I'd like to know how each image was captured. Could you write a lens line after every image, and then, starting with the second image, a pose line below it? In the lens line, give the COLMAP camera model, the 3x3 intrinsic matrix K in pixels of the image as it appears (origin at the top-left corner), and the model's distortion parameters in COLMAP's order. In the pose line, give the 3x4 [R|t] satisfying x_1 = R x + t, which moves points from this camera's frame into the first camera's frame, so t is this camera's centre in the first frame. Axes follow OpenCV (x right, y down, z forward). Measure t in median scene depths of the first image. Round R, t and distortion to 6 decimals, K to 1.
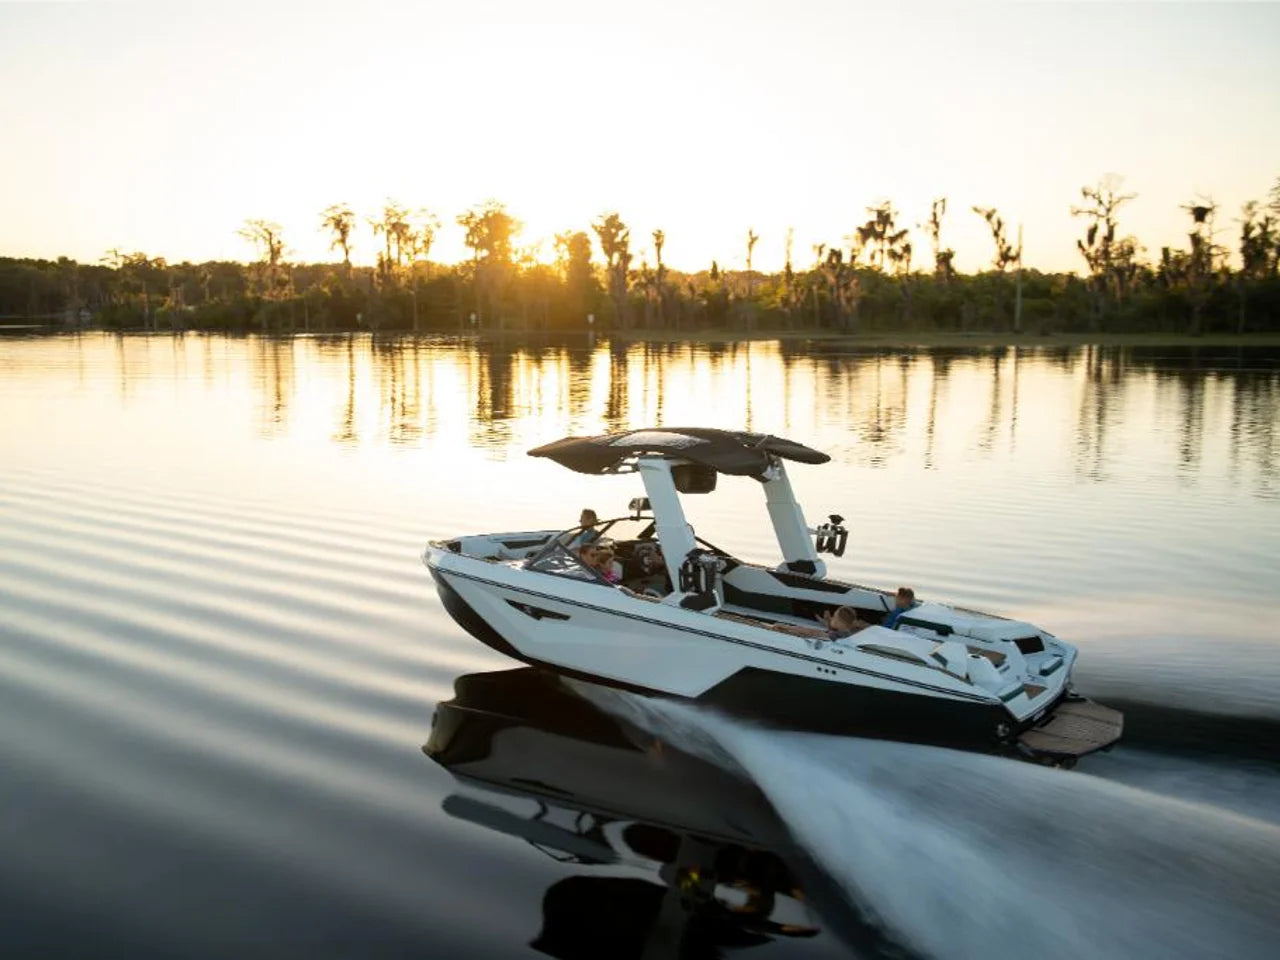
lens RADIAL K [[1069.0, 0, 622.5], [0, 1069.0, 477.6], [0, 0, 1]] dist [0.010620, 0.006986]
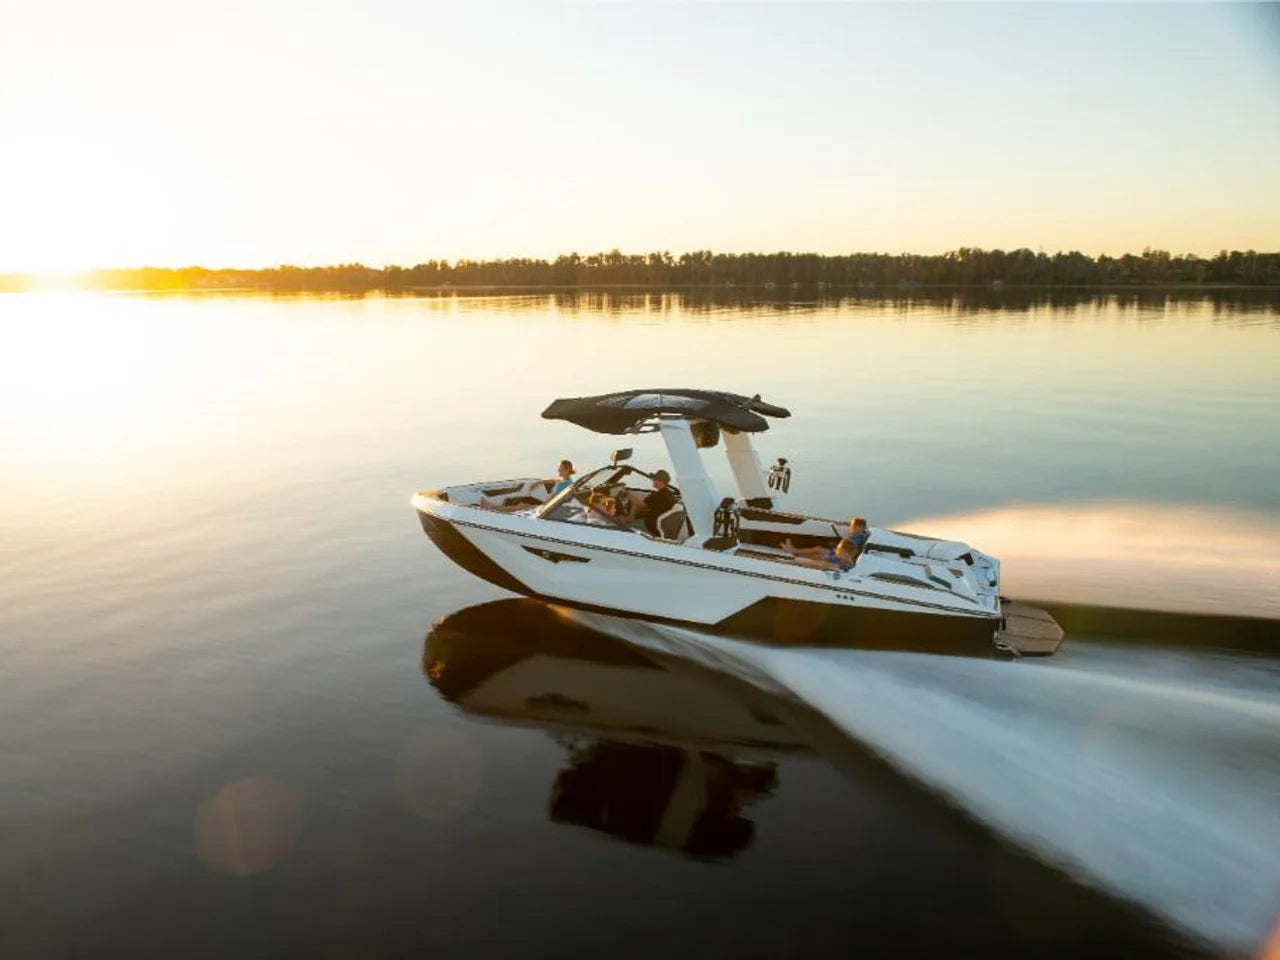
lens RADIAL K [[839.9, 0, 577.8], [0, 839.9, 477.0], [0, 0, 1]] dist [-0.003942, -0.001241]
pose [[0.981001, -0.044388, 0.188857, -0.236380], [0.029471, 0.996272, 0.081072, -0.031191], [-0.191752, -0.073966, 0.978652, 0.142000]]
